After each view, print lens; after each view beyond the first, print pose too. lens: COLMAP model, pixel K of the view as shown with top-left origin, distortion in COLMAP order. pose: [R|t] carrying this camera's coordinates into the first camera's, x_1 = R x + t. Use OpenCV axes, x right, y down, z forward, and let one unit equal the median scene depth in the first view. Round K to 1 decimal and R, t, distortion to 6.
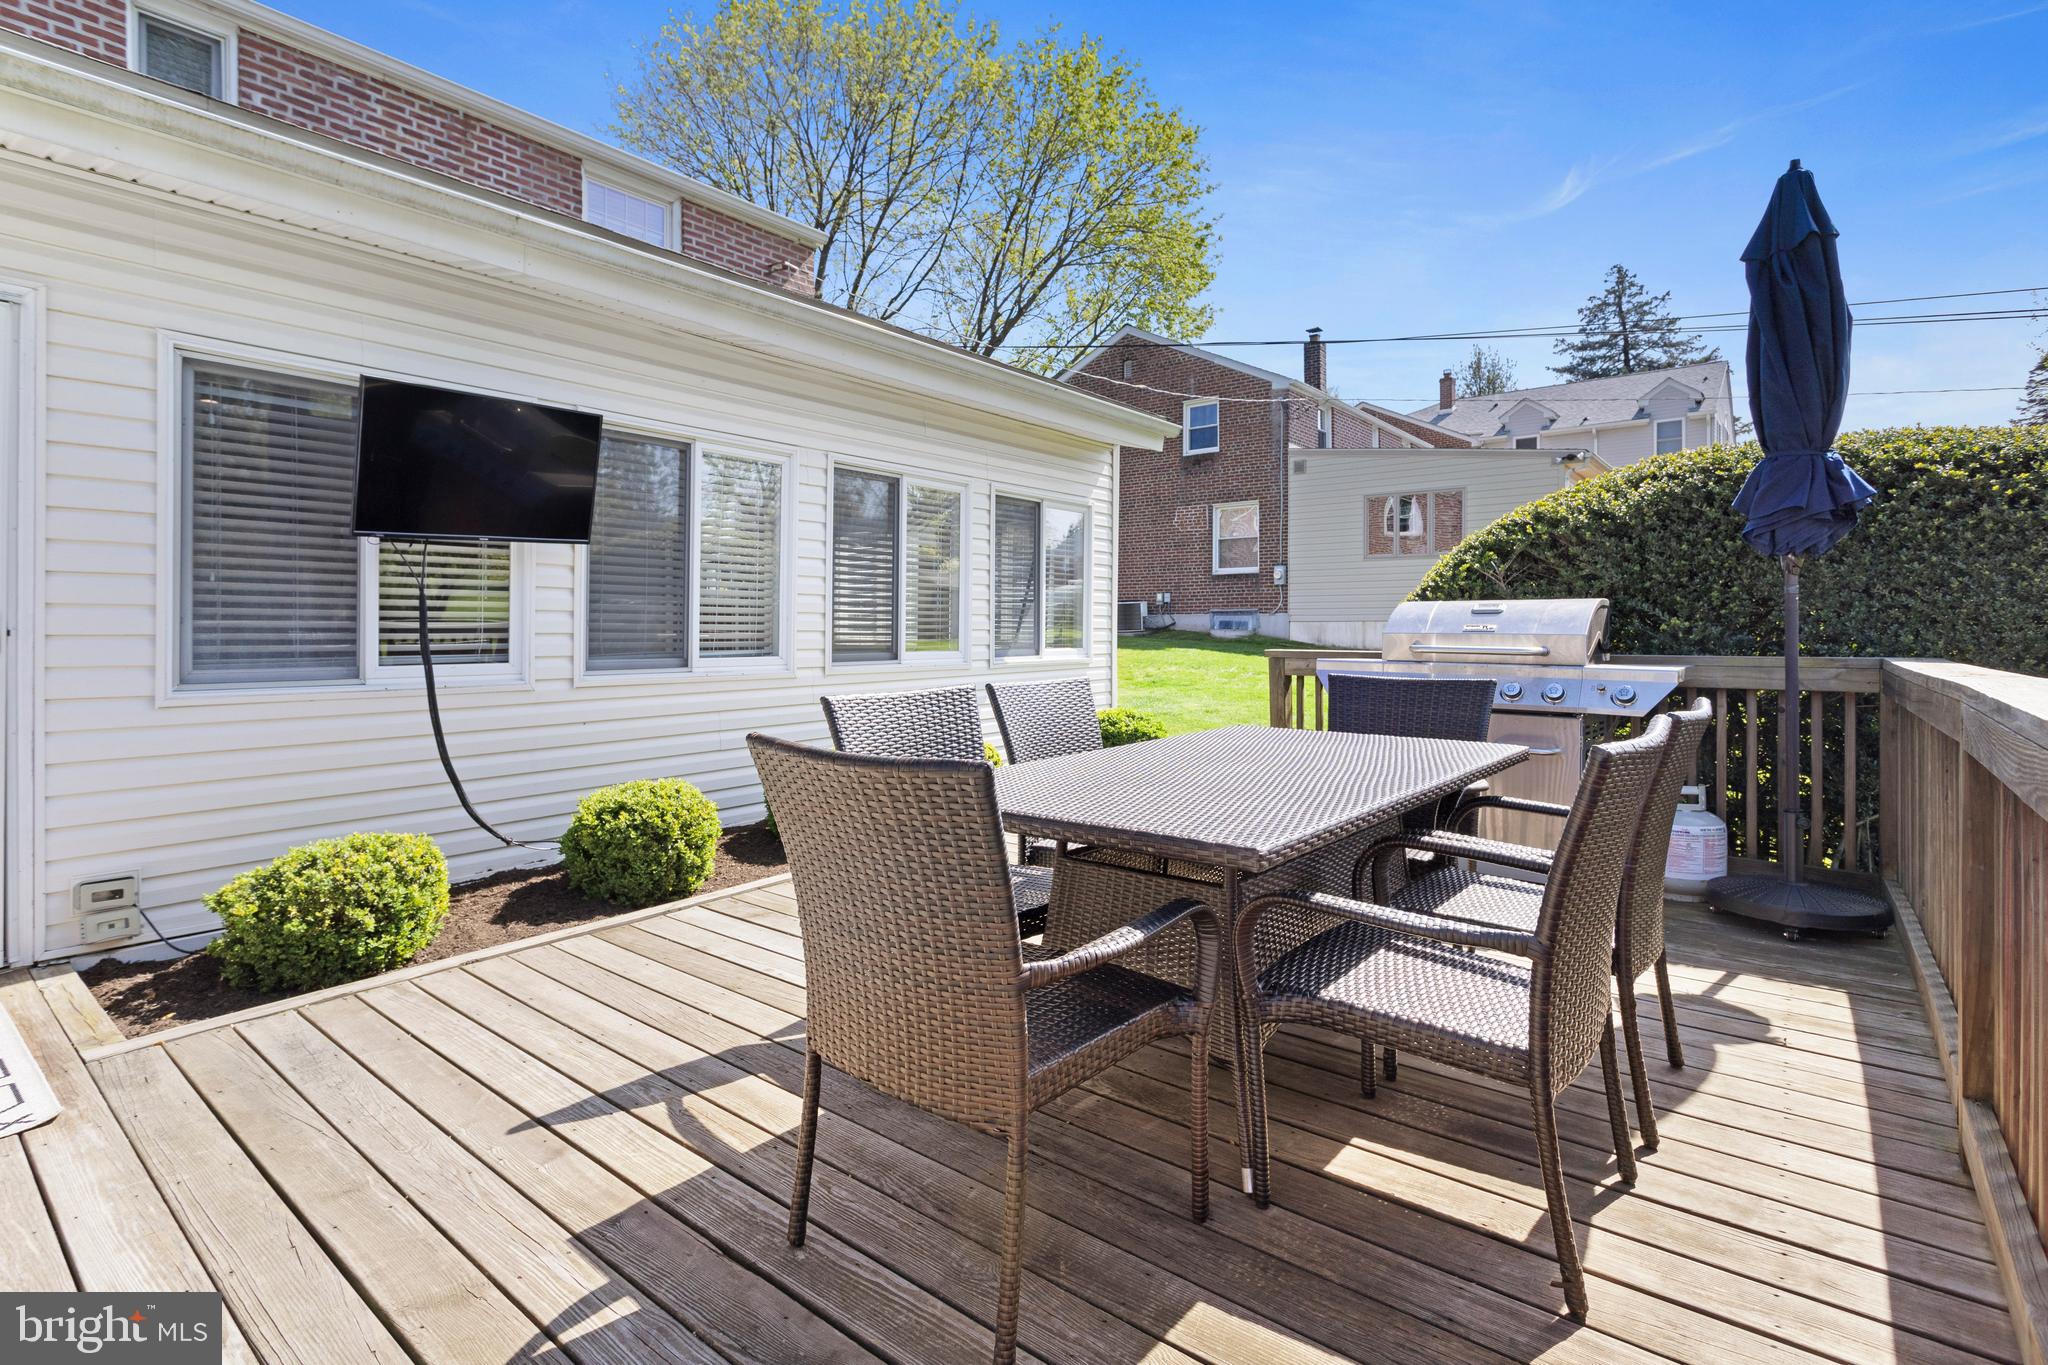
lens RADIAL K [[977.7, 0, 988.5], [0, 977.7, 628.0], [0, 0, 1]] dist [0.005691, 0.001206]
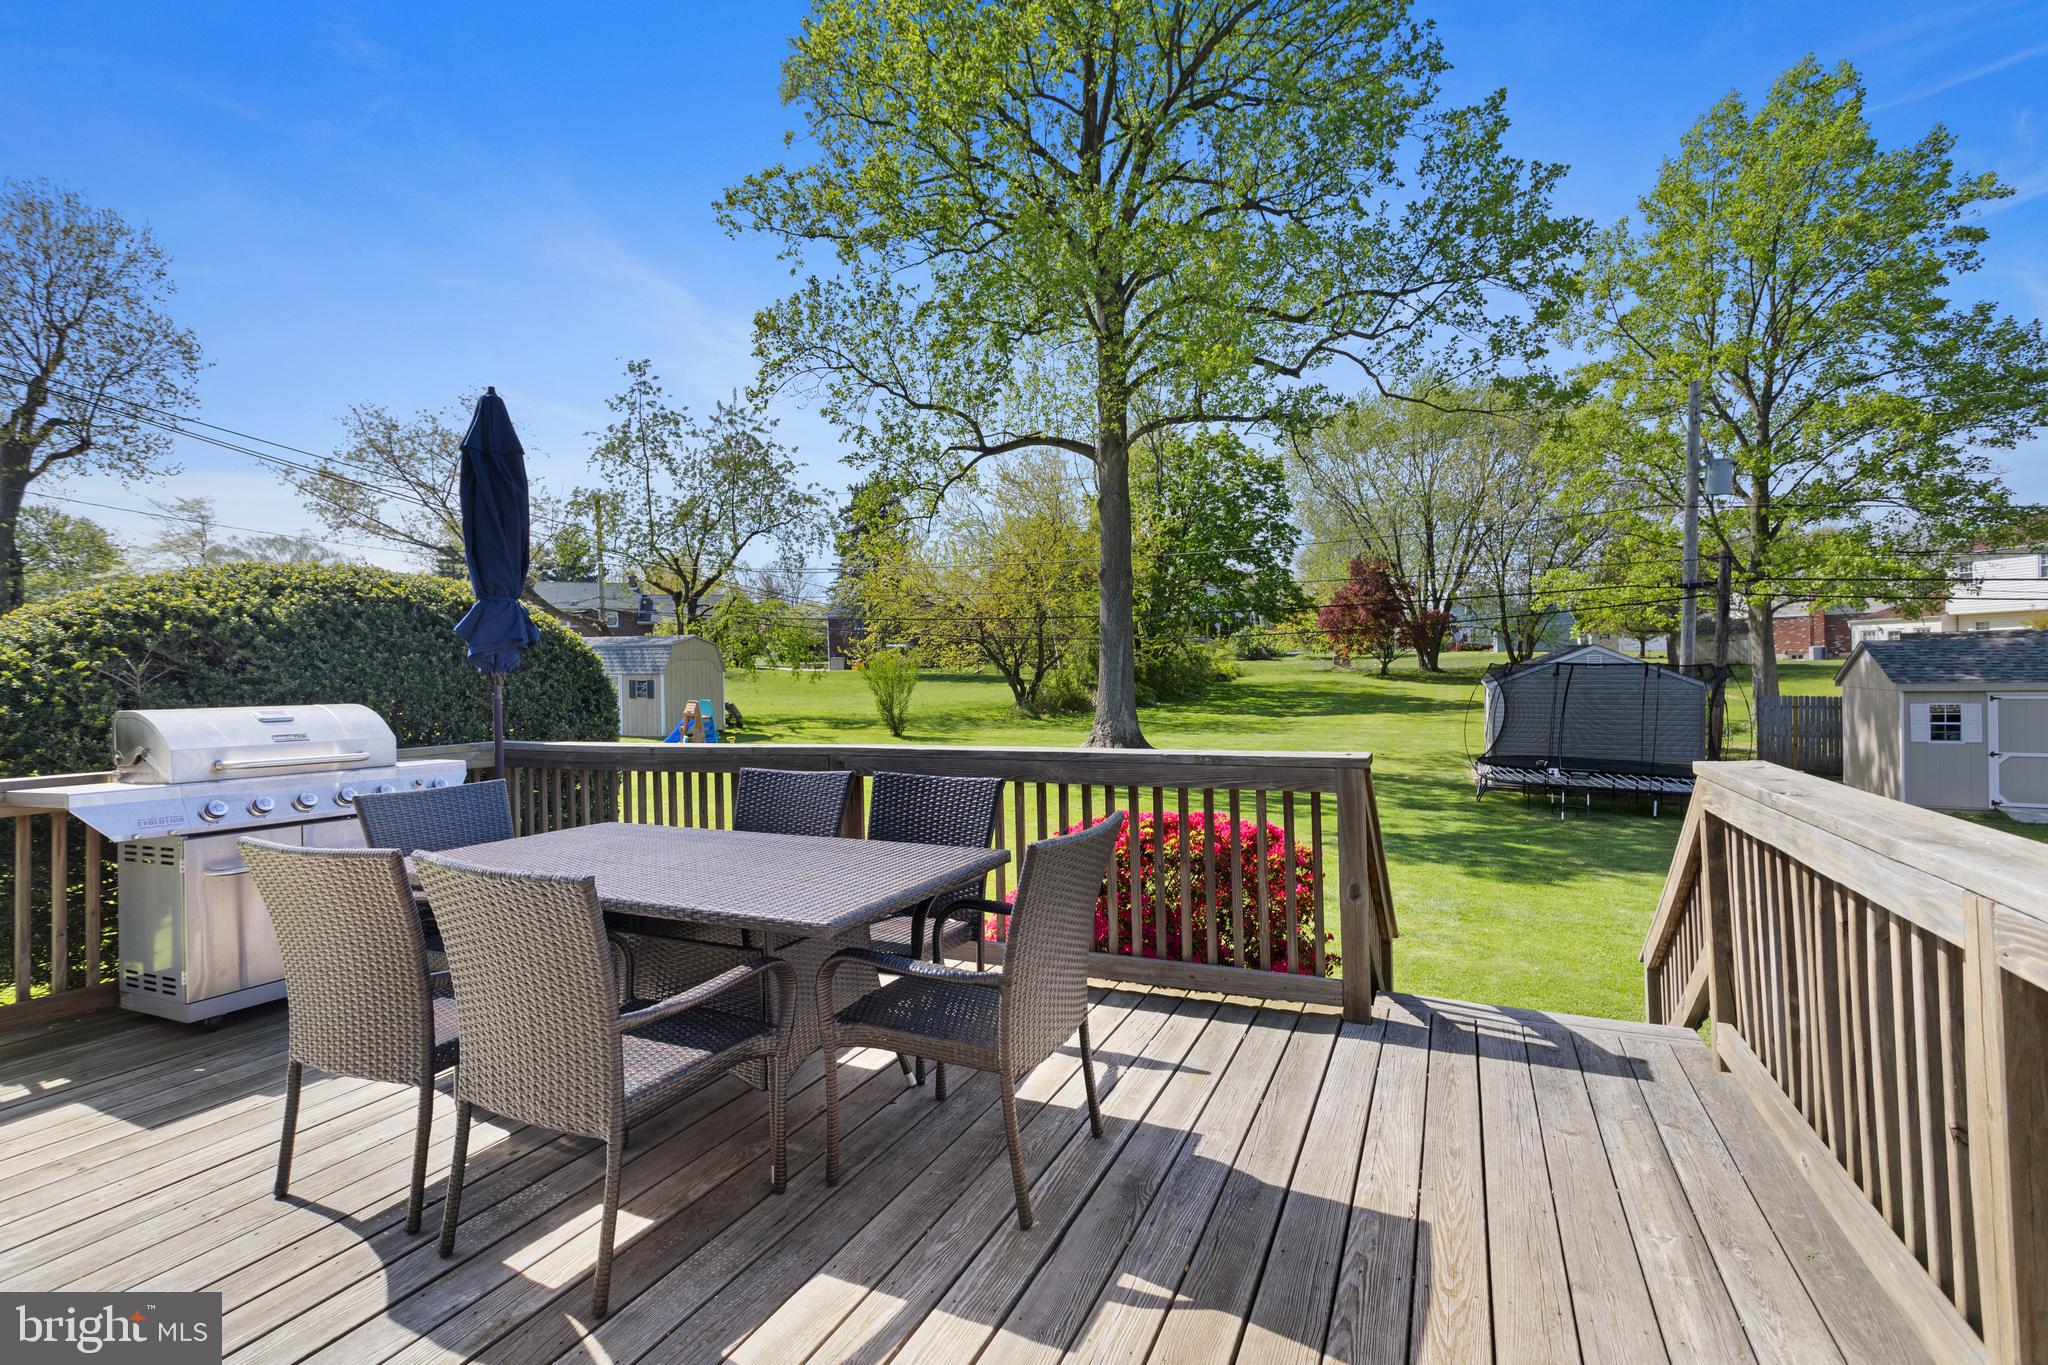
lens RADIAL K [[977.7, 0, 1026.7], [0, 977.7, 683.0], [0, 0, 1]] dist [0.005691, 0.001206]
pose [[-0.285567, 0.000050, 0.958359, -1.438738], [0.010854, 0.999936, 0.003182, -0.108374], [-0.958297, 0.011311, -0.285549, 1.347784]]
